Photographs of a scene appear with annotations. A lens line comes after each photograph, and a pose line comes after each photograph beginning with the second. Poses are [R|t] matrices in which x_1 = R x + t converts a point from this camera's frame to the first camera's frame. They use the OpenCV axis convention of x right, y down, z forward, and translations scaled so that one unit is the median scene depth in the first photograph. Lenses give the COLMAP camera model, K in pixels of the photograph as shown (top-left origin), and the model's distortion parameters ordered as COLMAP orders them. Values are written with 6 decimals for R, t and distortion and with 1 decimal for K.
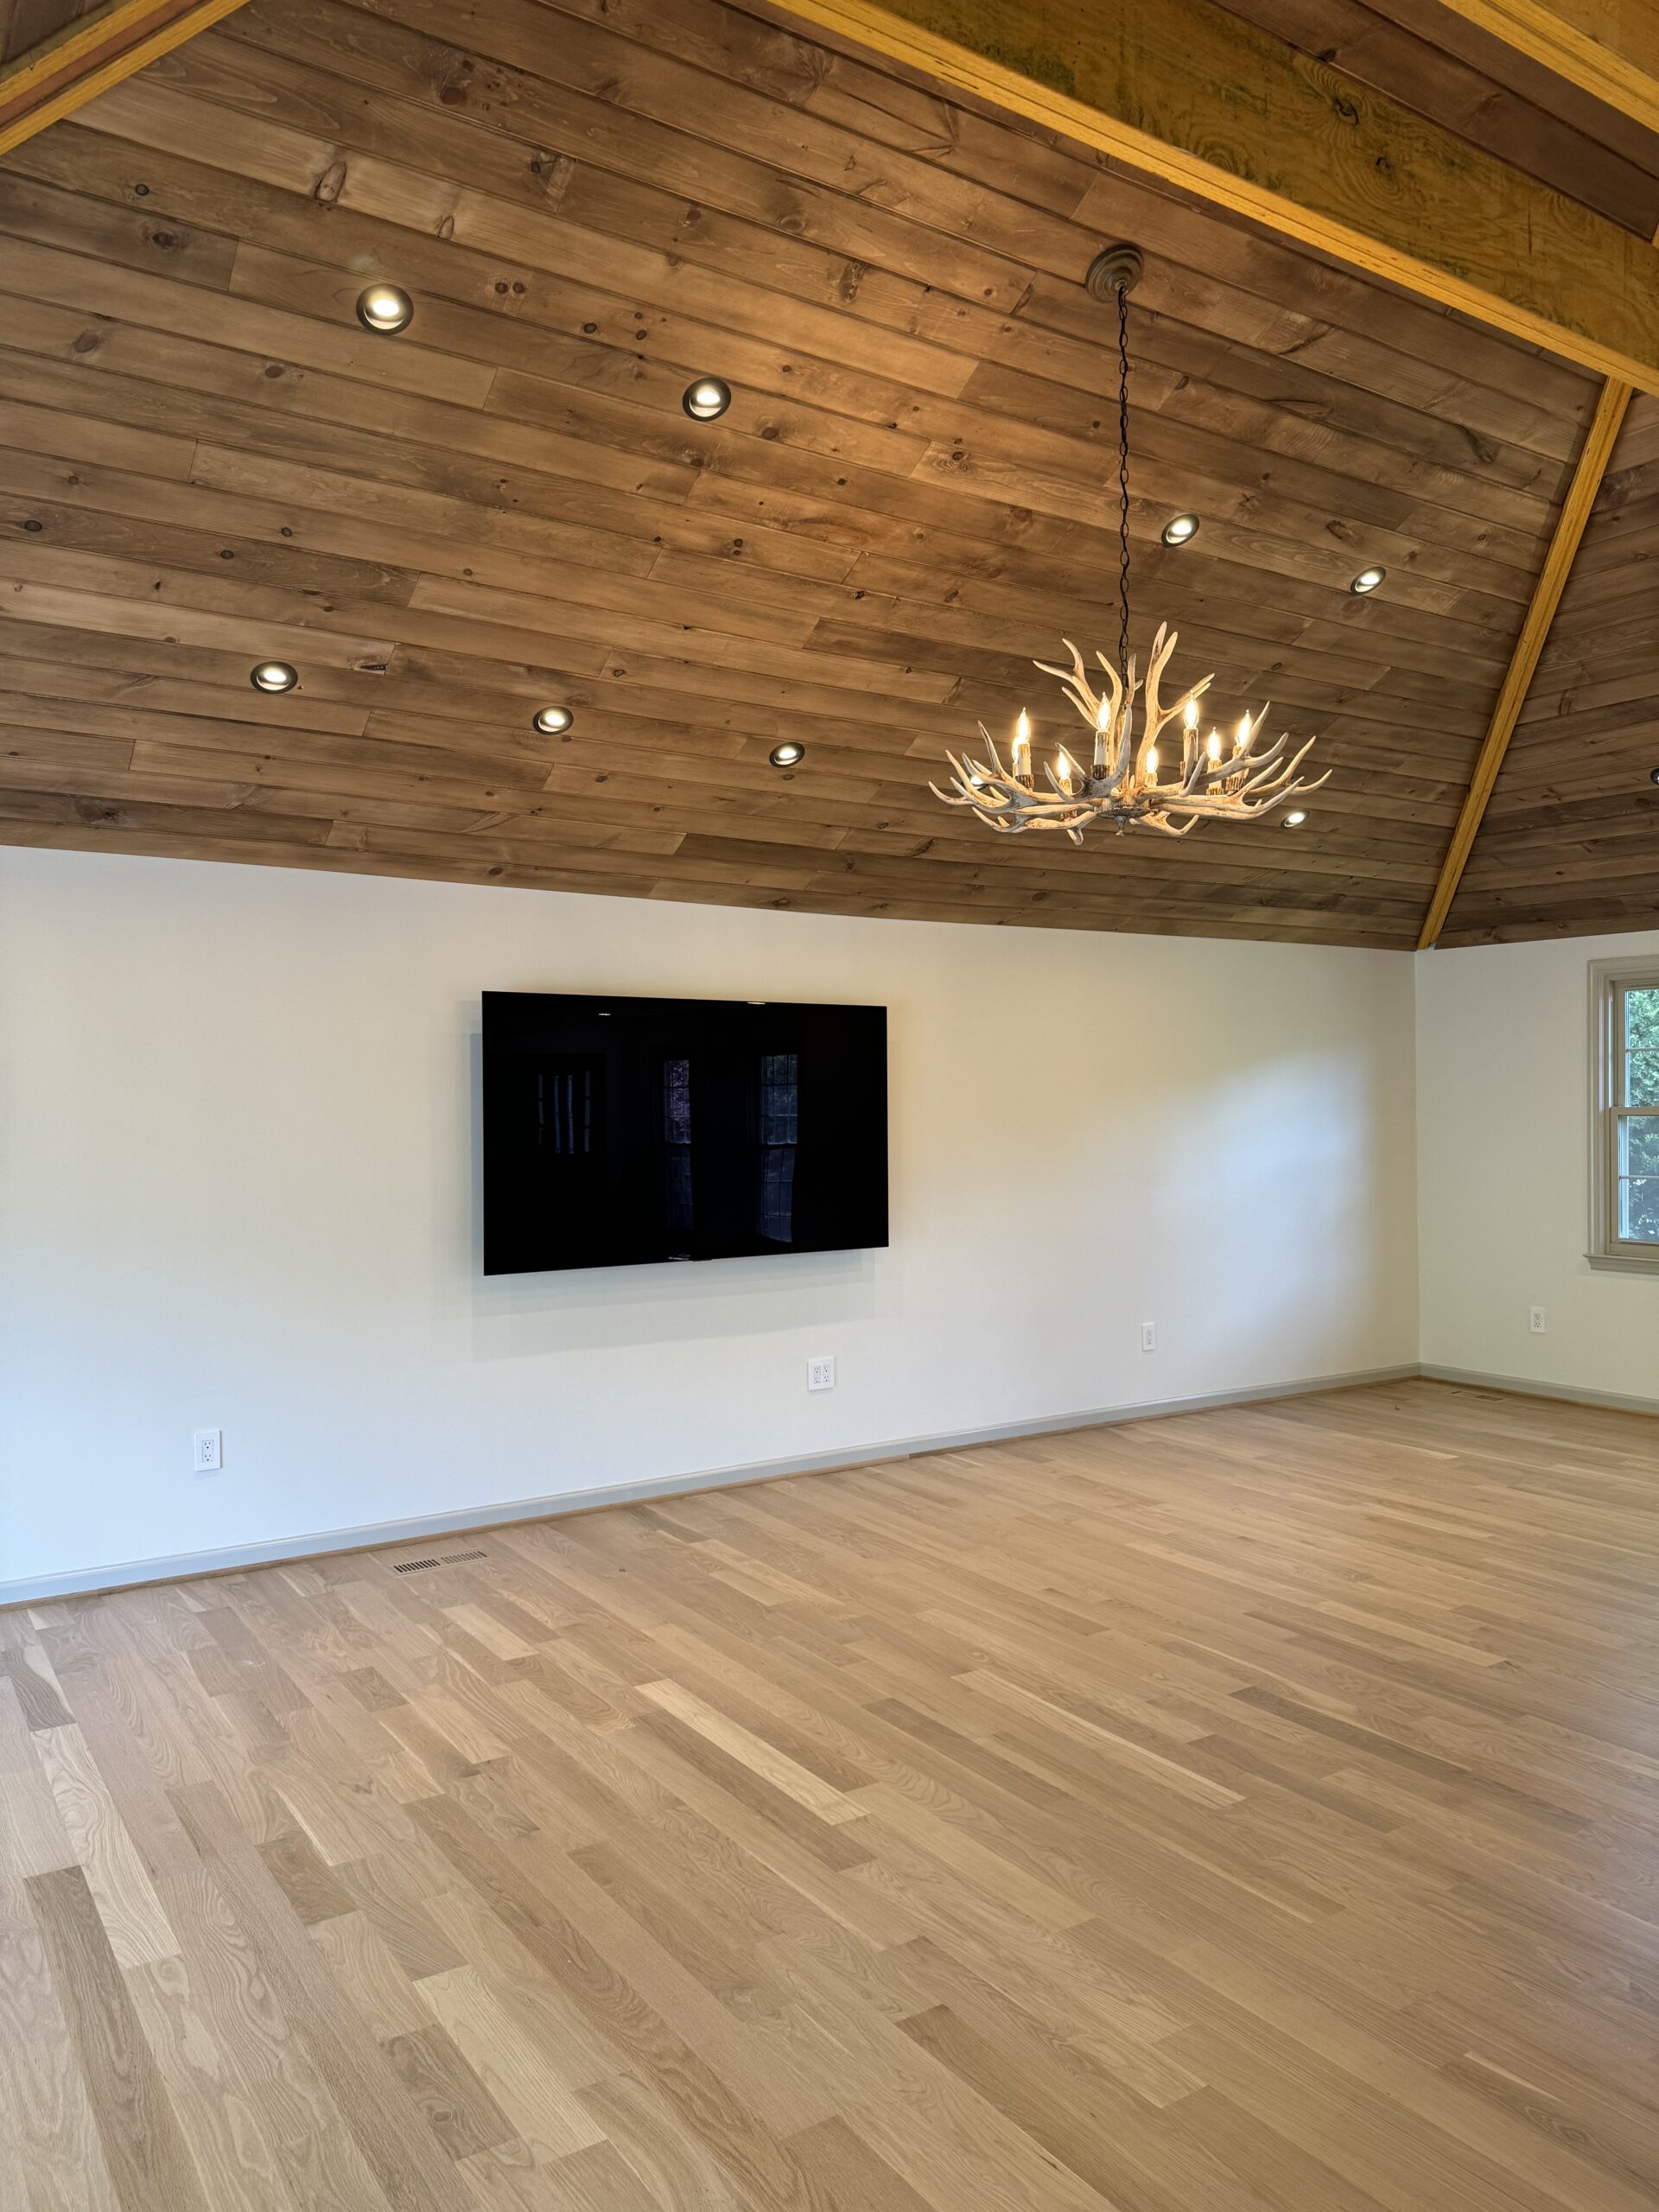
lens RADIAL K [[1567.7, 0, 828.7], [0, 1567.7, 1104.1], [0, 0, 1]] dist [0.002803, -0.004018]
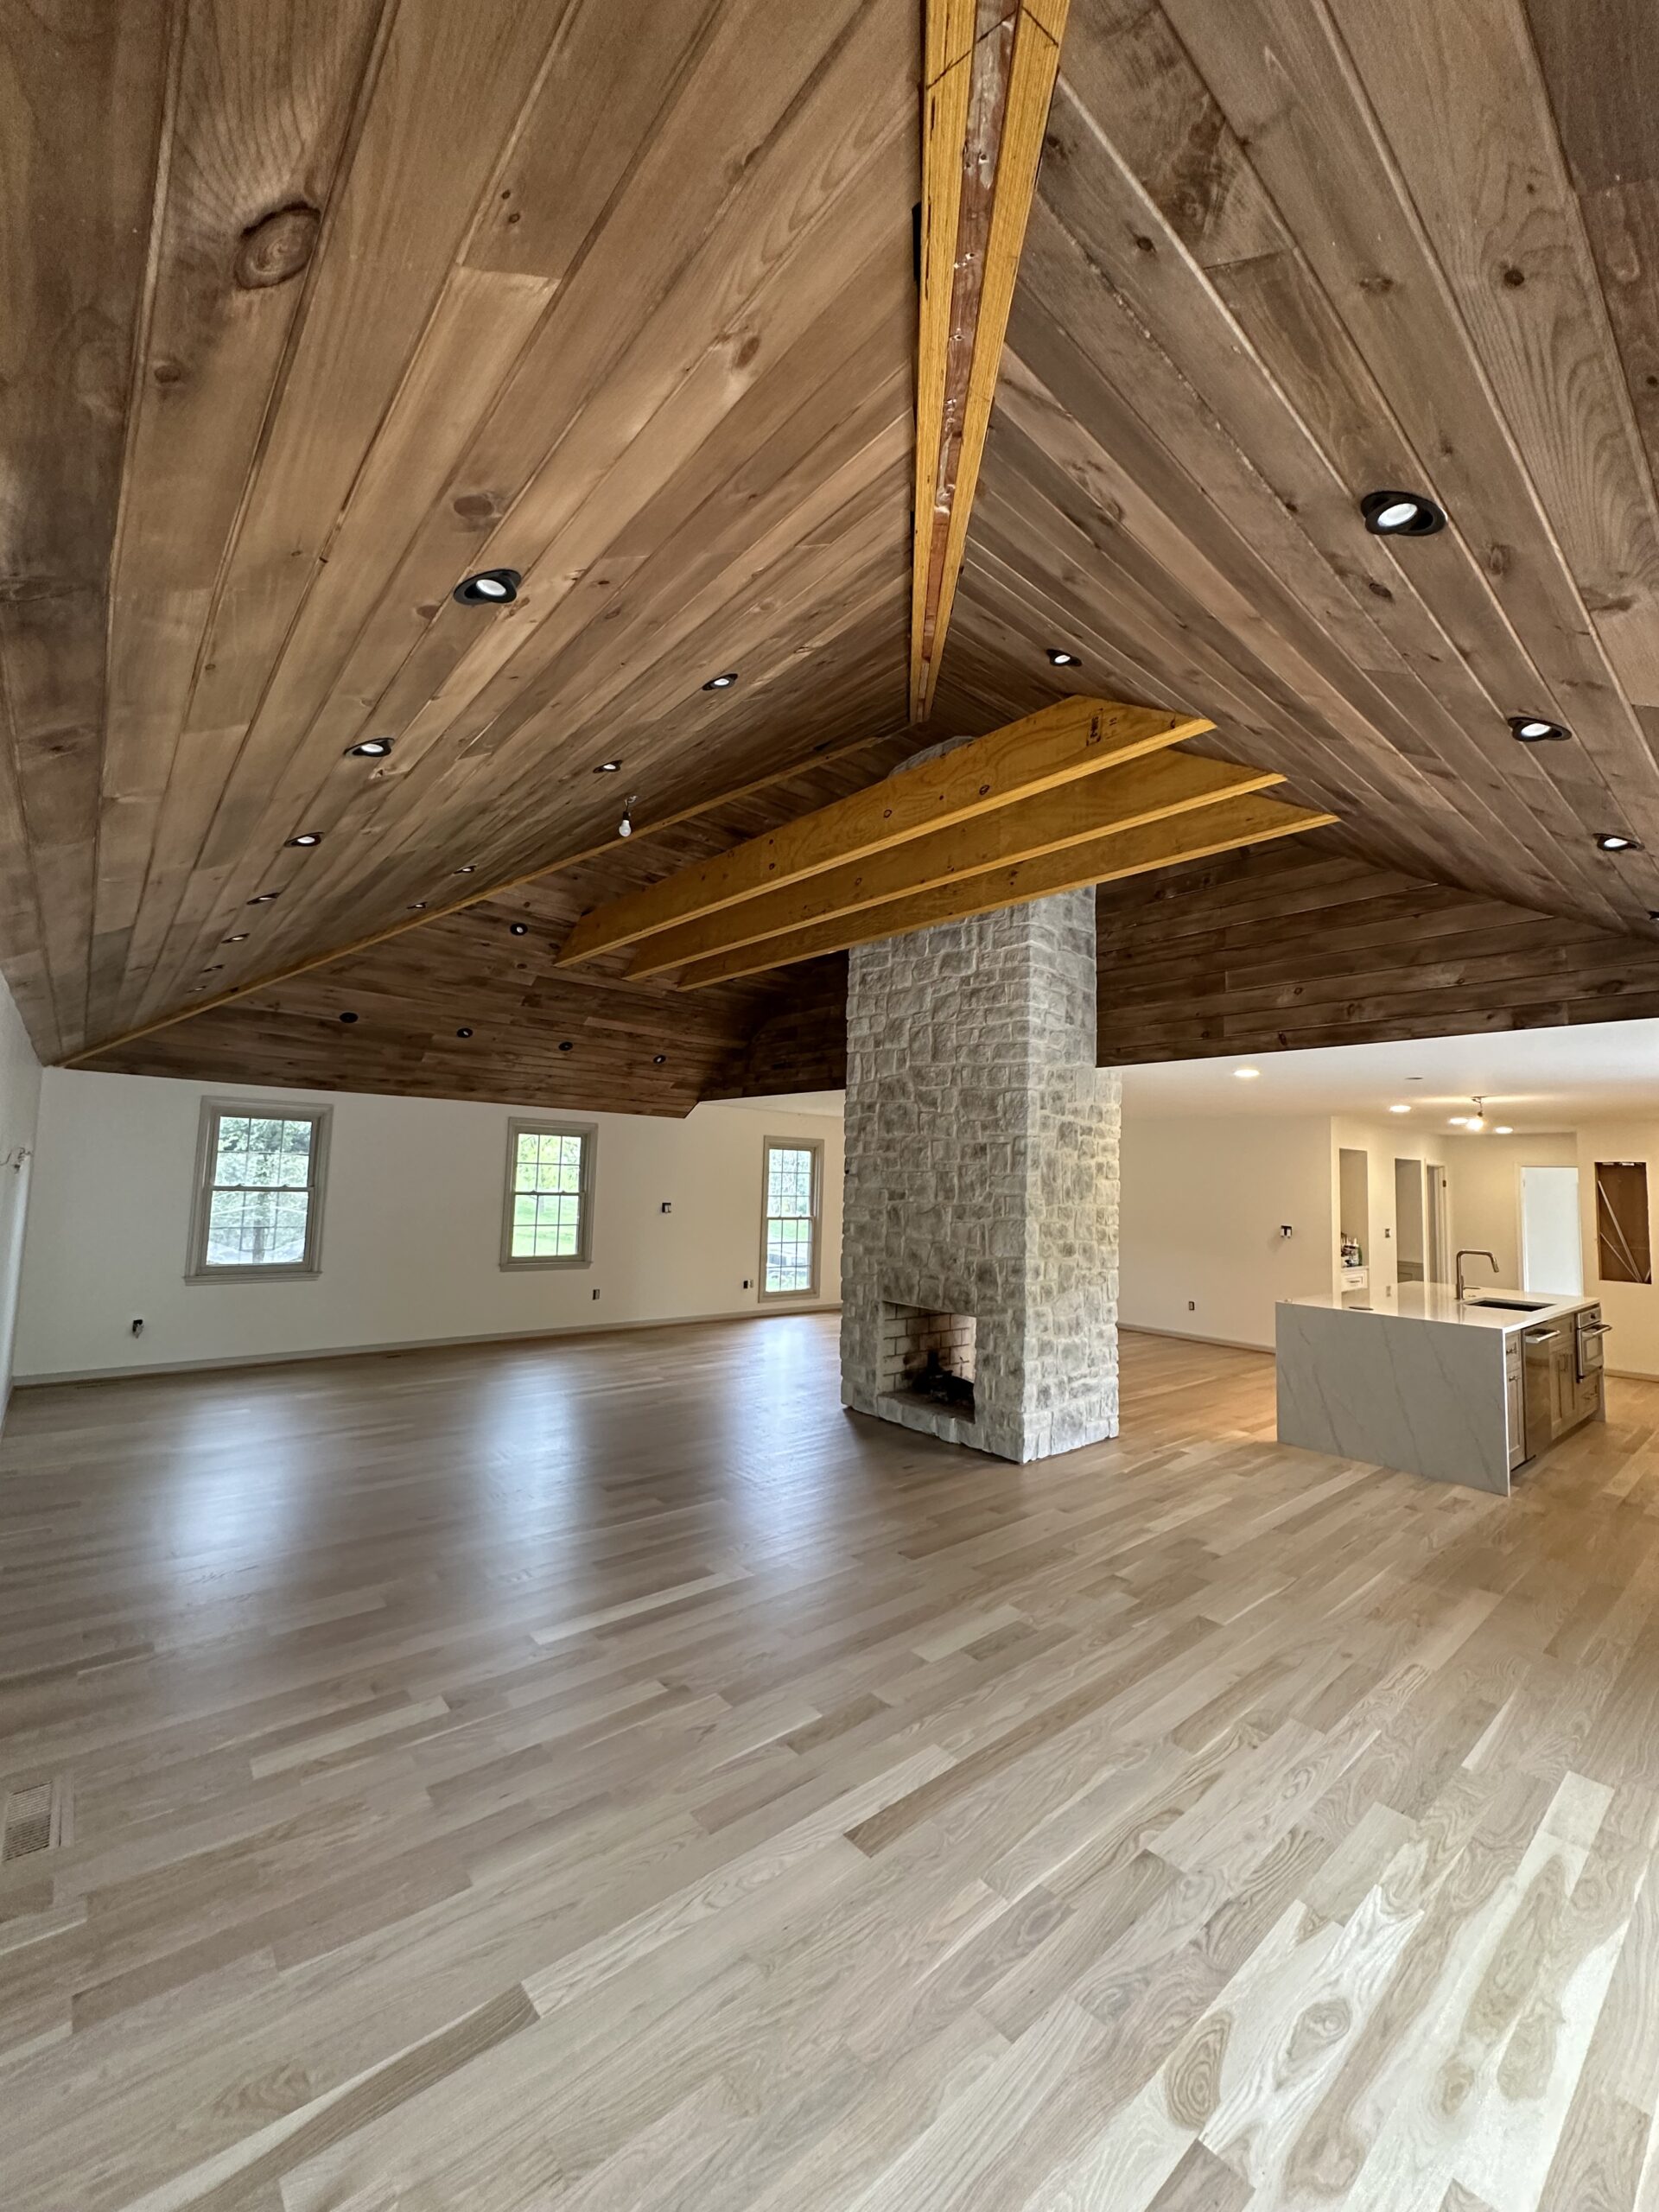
lens RADIAL K [[881.0, 0, 828.6], [0, 881.0, 1107.5], [0, 0, 1]] dist [-0.000924, 0.000256]
pose [[-0.126473, 0.079949, 0.988743, -0.987934], [-0.029963, 0.995984, -0.084367, -0.039046], [-0.991517, -0.040296, -0.123569, 0.895445]]
